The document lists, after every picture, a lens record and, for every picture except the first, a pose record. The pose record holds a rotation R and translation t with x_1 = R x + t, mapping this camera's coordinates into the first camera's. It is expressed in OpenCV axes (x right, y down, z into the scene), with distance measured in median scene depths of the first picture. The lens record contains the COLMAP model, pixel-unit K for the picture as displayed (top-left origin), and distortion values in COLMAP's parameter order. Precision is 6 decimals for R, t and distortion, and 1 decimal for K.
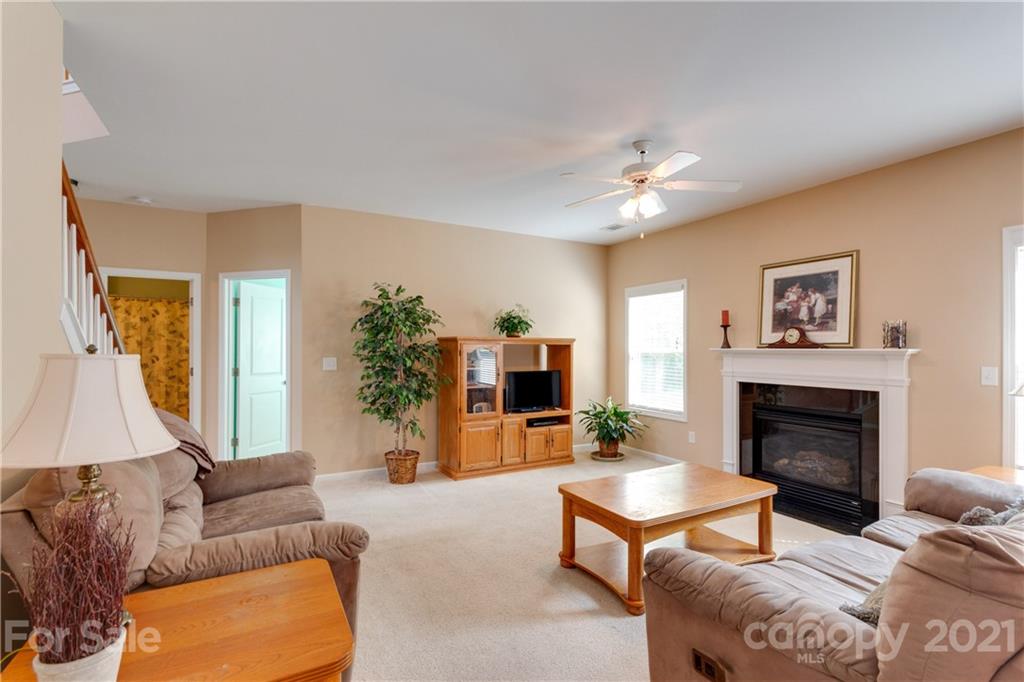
lens RADIAL K [[471.3, 0, 516.4], [0, 471.3, 343.4], [0, 0, 1]] dist [0.004341, 0.000704]
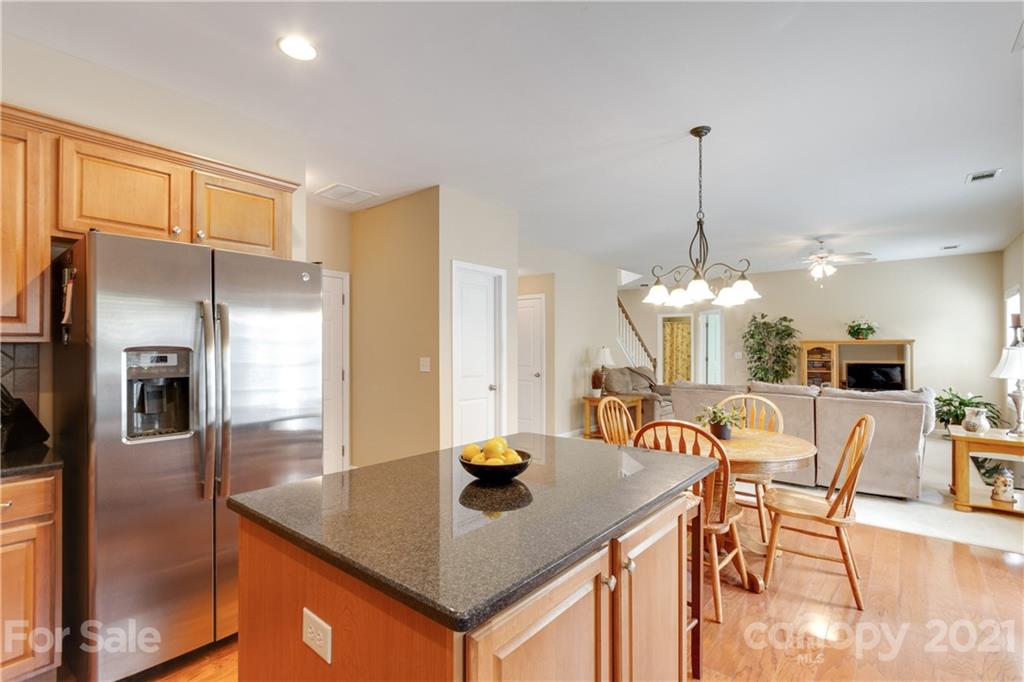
lens RADIAL K [[471.3, 0, 516.4], [0, 471.3, 343.4], [0, 0, 1]] dist [0.004341, 0.000704]
pose [[0.366863, -0.010125, -0.930220, 0.943528], [0.011200, 0.999916, -0.006466, -0.003280], [0.930208, -0.008047, 0.366945, -0.491786]]
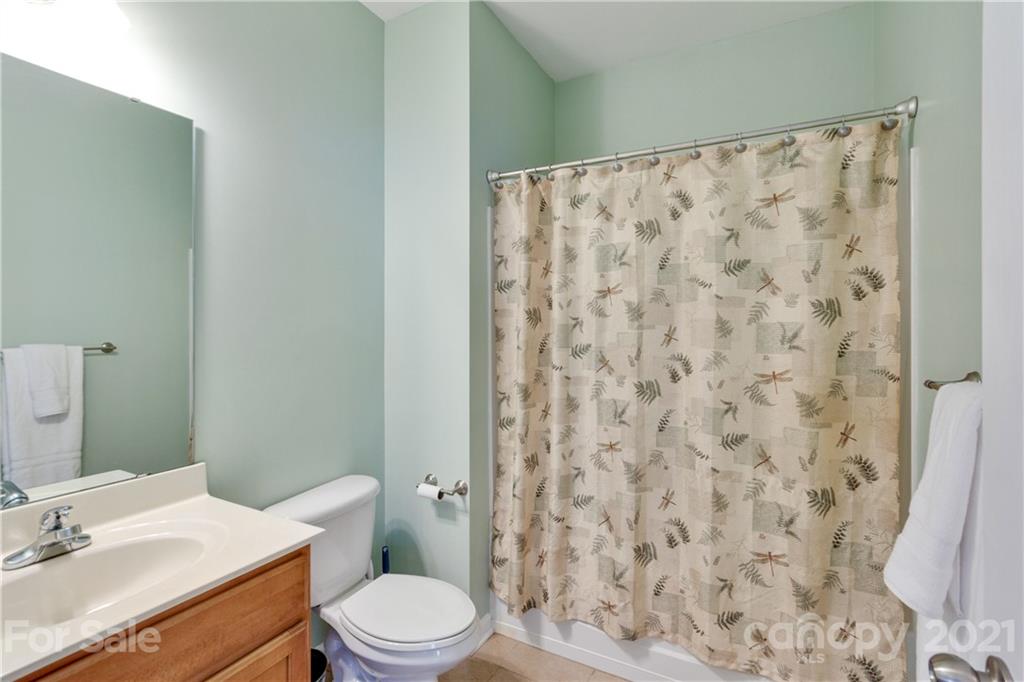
lens RADIAL K [[471.3, 0, 516.4], [0, 471.3, 343.4], [0, 0, 1]] dist [0.004341, 0.000704]
pose [[0.542399, 0.019917, -0.839885, -0.677244], [0.011468, 0.999450, 0.031108, 0.010362], [0.840042, -0.026505, 0.541873, 0.892505]]
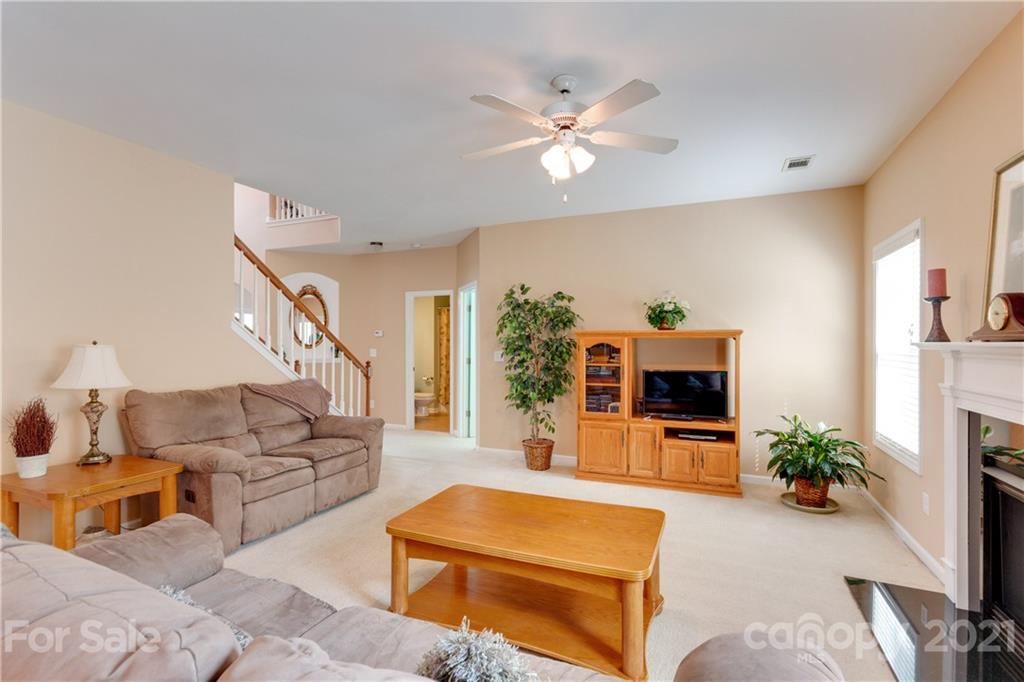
lens RADIAL K [[471.3, 0, 516.4], [0, 471.3, 343.4], [0, 0, 1]] dist [0.004341, 0.000704]
pose [[0.606226, -0.000604, -0.795292, 0.506891], [0.009307, 0.999937, 0.006335, 0.003426], [0.795238, -0.011243, 0.606194, 0.277111]]
